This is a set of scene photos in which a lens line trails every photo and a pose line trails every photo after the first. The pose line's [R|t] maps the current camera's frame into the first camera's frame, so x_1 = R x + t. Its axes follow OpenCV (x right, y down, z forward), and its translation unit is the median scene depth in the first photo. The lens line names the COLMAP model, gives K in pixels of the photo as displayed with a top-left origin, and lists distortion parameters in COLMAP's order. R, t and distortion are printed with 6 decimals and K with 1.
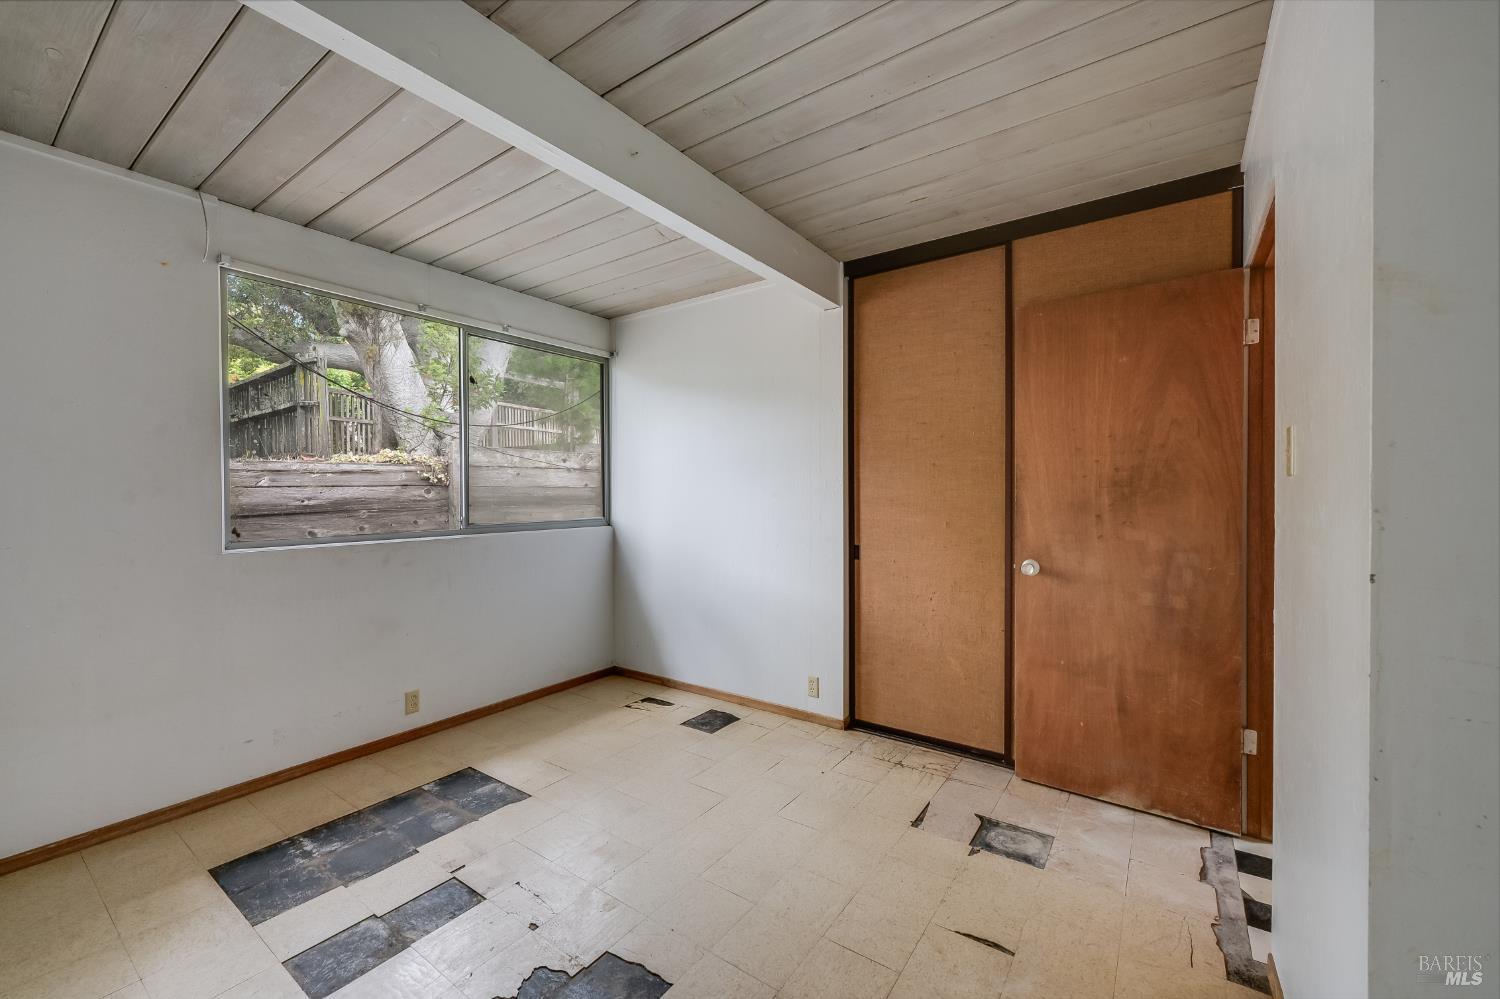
lens RADIAL K [[599.4, 0, 750.7], [0, 599.4, 498.9], [0, 0, 1]] dist [-0.004360, 0.000120]
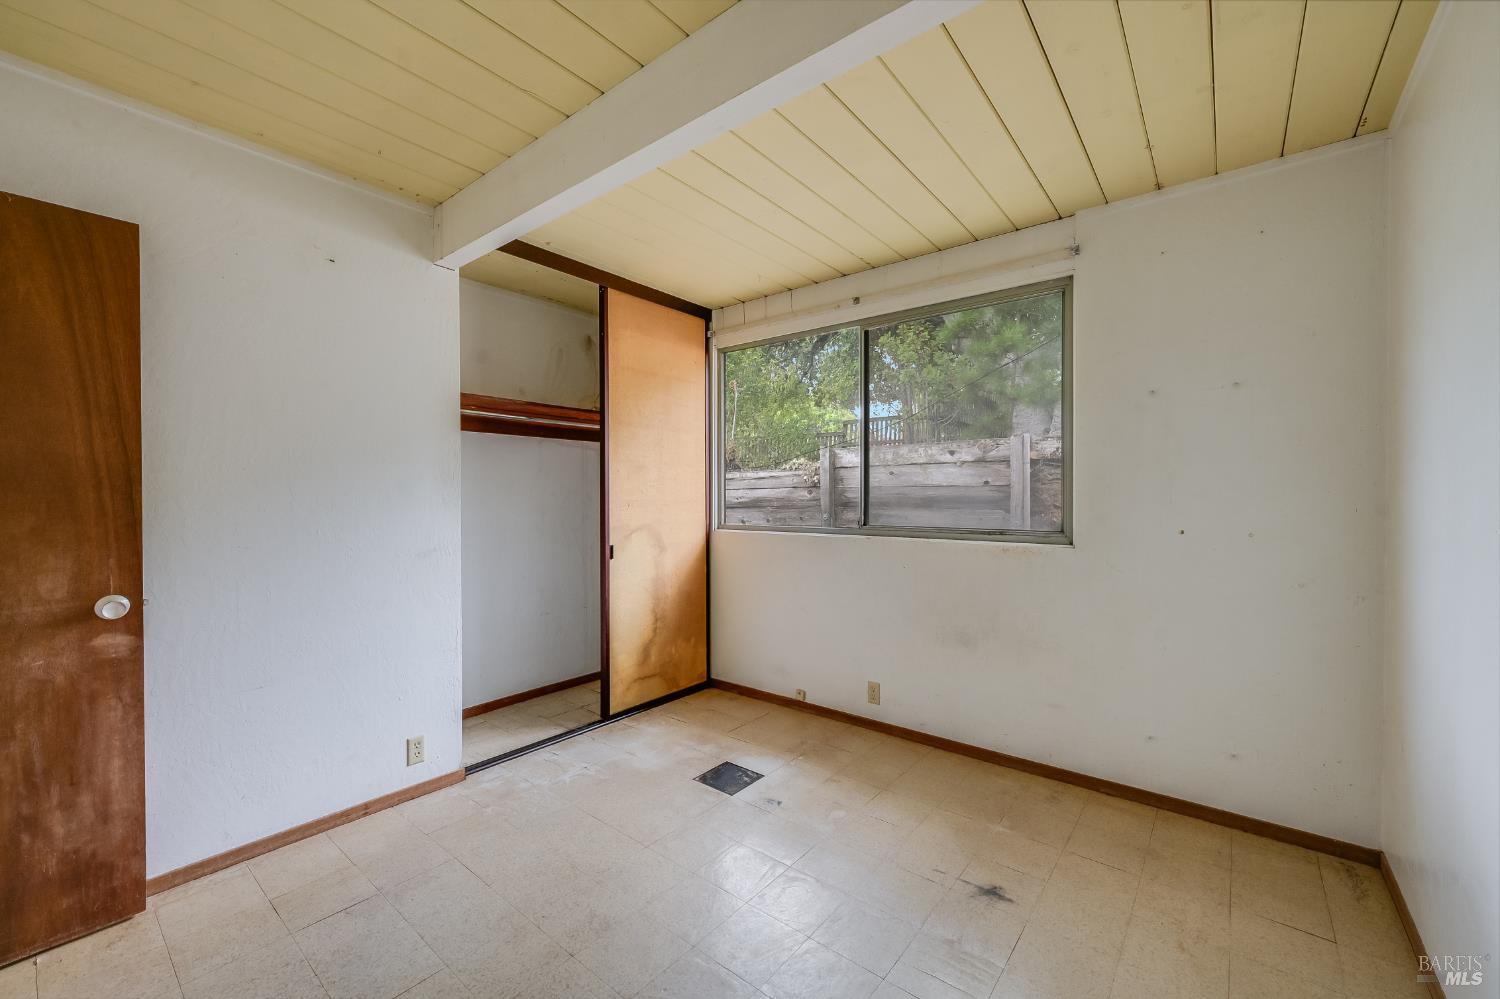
lens RADIAL K [[599.4, 0, 749.5], [0, 599.4, 496.8], [0, 0, 1]] dist [-0.004360, 0.000120]
pose [[-0.061154, 0.008957, -0.998088, 0.555966], [-0.006477, 0.999935, 0.009371, -0.011987], [0.998107, 0.007038, -0.061092, 0.863866]]
